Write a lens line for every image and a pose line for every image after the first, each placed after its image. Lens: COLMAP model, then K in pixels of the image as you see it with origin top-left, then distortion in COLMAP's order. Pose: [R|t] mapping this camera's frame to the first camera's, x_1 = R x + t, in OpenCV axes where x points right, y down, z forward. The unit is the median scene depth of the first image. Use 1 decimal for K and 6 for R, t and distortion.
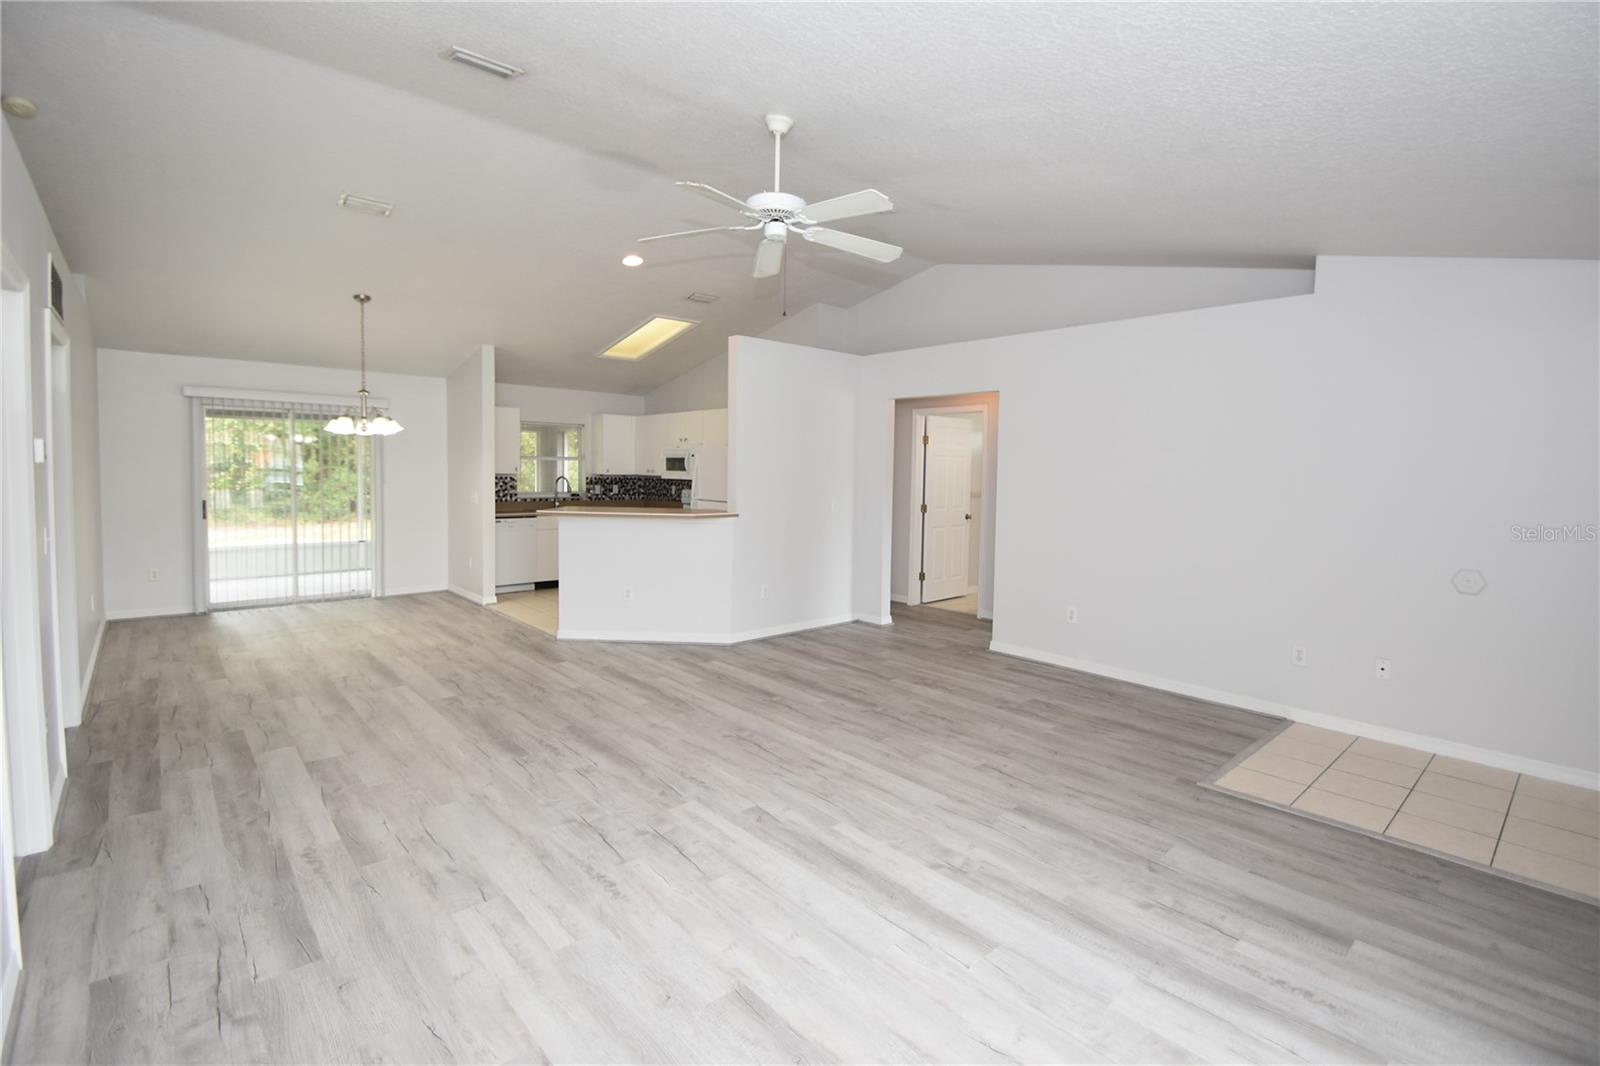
lens RADIAL K [[728.3, 0, 795.5], [0, 728.3, 504.3], [0, 0, 1]] dist [0.010484, -0.015522]
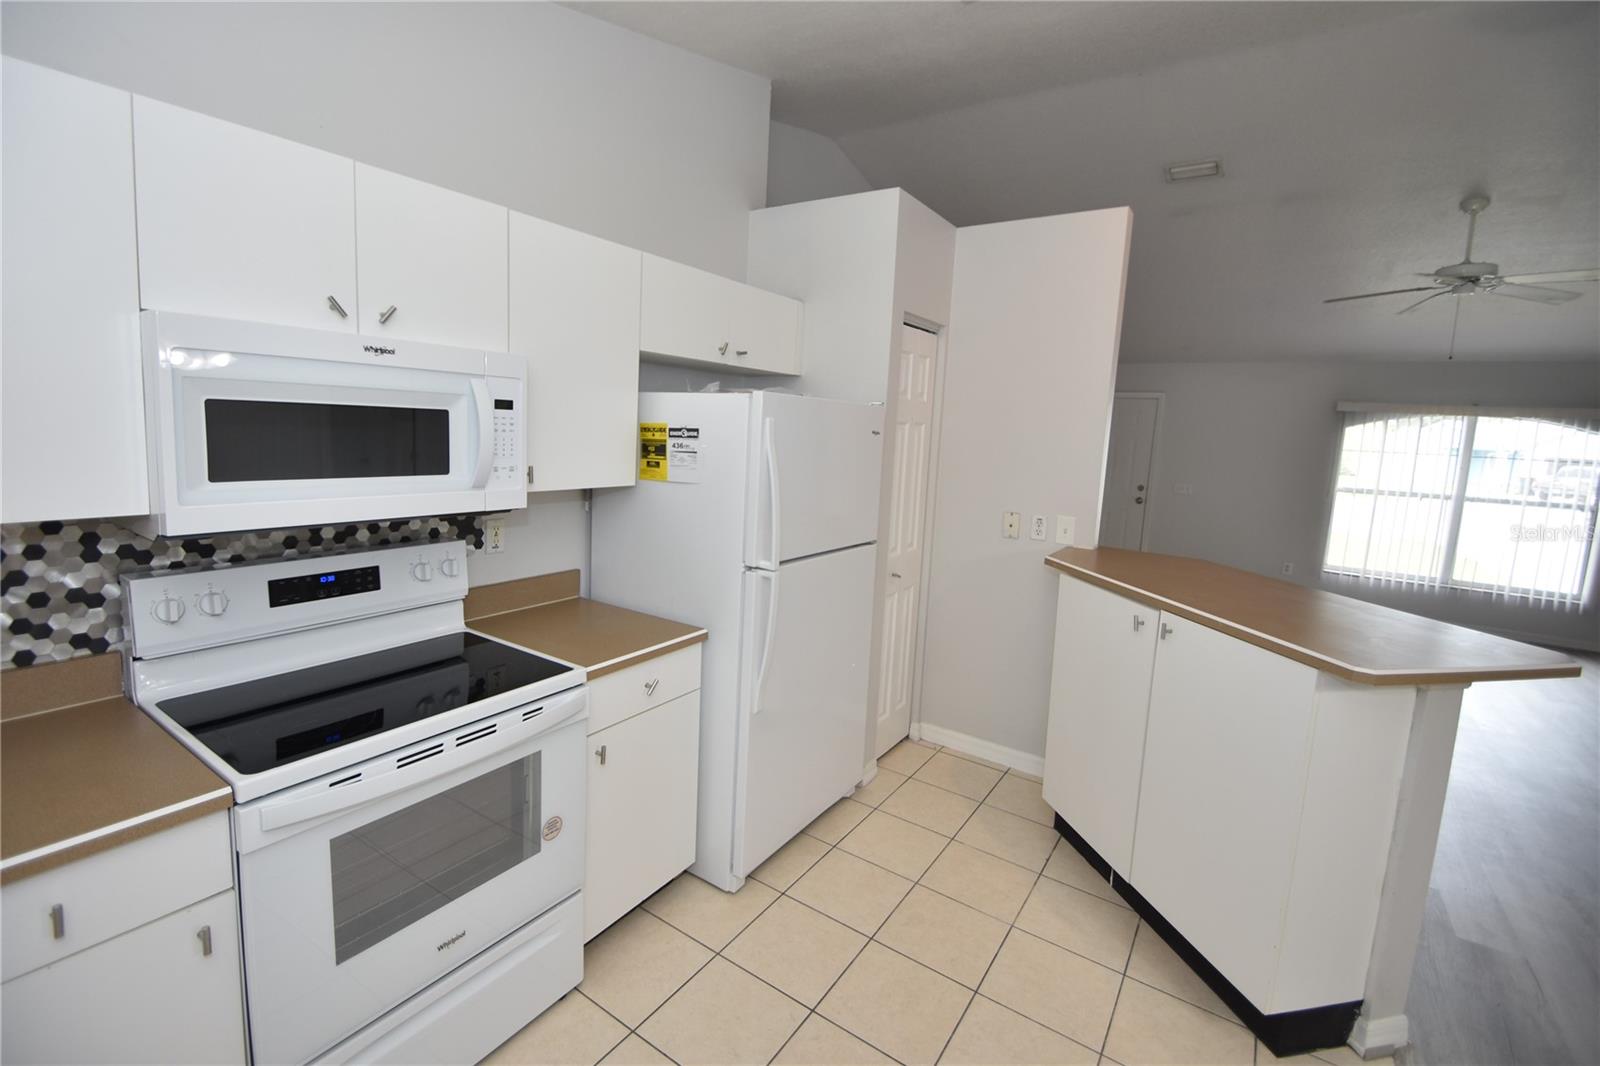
lens RADIAL K [[698.6, 0, 795.6], [0, 698.6, 506.3], [0, 0, 1]] dist [0.012699, -0.016055]
pose [[-0.253013, -0.143048, 0.956829, -0.771309], [-0.006086, 0.989224, 0.146281, -0.139019], [-0.967444, 0.031188, -0.251158, 1.986493]]
